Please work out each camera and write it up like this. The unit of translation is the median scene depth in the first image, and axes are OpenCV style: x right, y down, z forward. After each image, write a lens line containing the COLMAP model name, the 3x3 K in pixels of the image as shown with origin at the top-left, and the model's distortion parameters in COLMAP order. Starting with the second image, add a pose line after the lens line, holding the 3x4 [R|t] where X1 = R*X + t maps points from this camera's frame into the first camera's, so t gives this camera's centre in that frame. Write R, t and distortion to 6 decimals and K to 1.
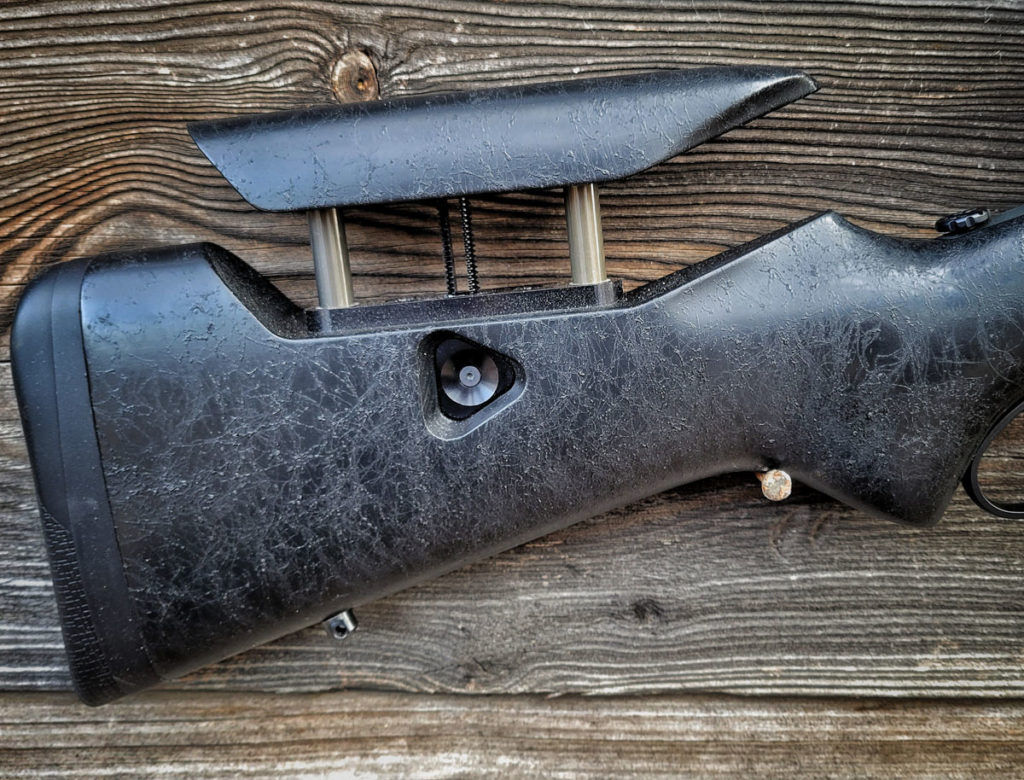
lens RADIAL K [[962.5, 0, 575.0], [0, 962.5, 392.7], [0, 0, 1]] dist [0.025343, -0.019673]
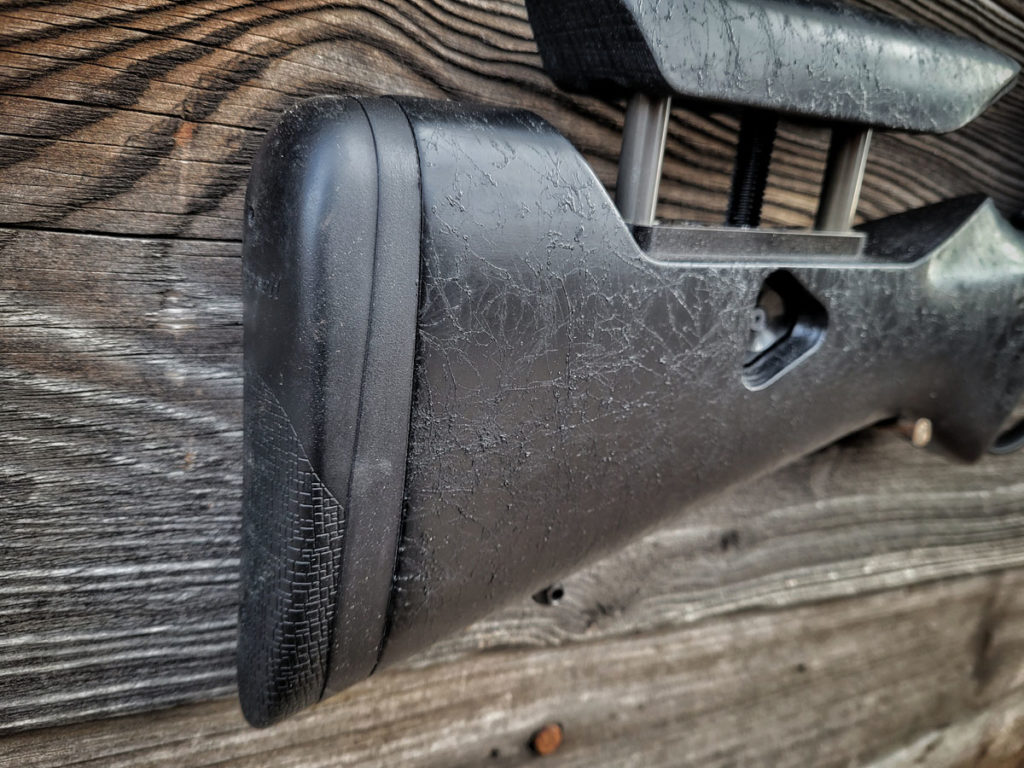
lens RADIAL K [[789.3, 0, 511.1], [0, 789.3, 402.9], [0, 0, 1]] dist [0.014524, -0.026409]
pose [[0.862026, 0.018334, 0.506533, -0.630609], [-0.077795, 0.992290, 0.096478, 0.006424], [-0.500859, -0.122572, 0.856806, 0.420330]]
